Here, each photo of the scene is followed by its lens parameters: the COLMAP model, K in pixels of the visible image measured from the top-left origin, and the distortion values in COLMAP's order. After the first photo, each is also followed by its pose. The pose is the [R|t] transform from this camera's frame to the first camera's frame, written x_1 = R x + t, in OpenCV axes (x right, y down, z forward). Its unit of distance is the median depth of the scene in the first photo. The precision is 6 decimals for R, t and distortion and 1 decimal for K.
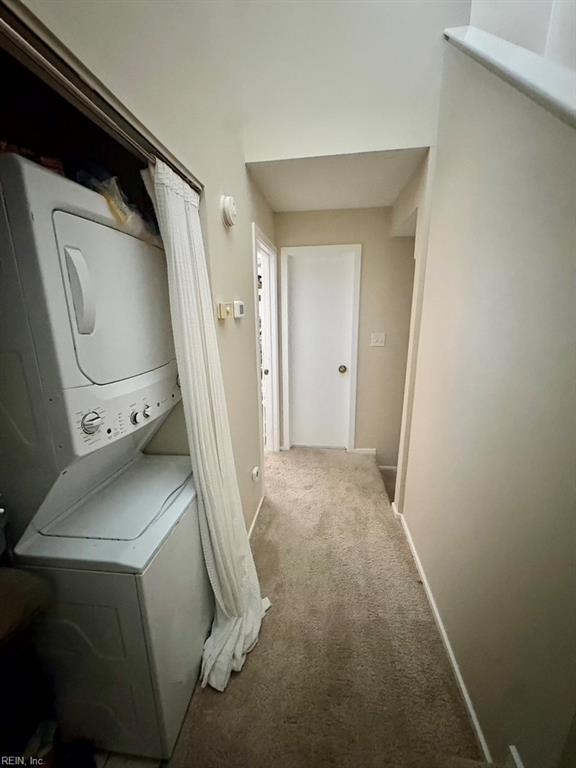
lens RADIAL K [[306.2, 0, 288.0], [0, 306.2, 384.0], [0, 0, 1]] dist [0.000871, -0.000585]
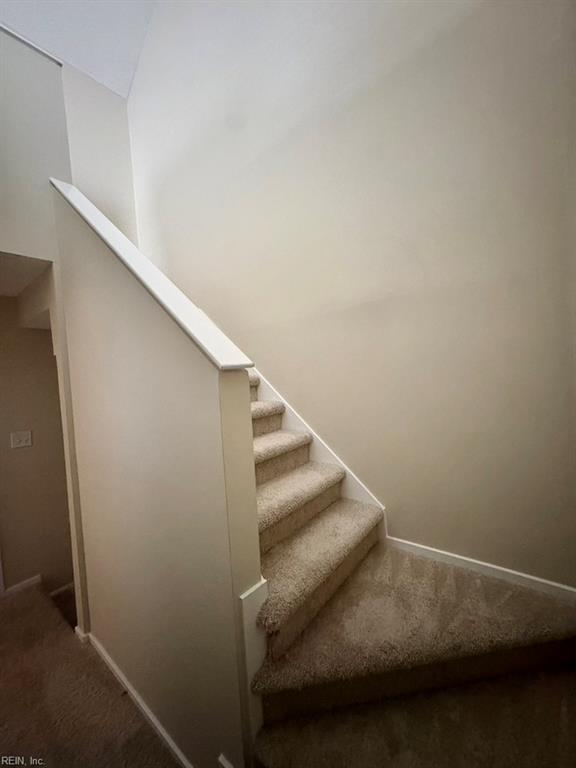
lens RADIAL K [[306.2, 0, 288.0], [0, 306.2, 384.0], [0, 0, 1]] dist [0.000871, -0.000585]
pose [[0.530310, -0.052676, 0.846166, -0.032568], [0.257986, 0.960762, -0.101876, -0.024796], [-0.807598, 0.272325, 0.523092, -0.114079]]
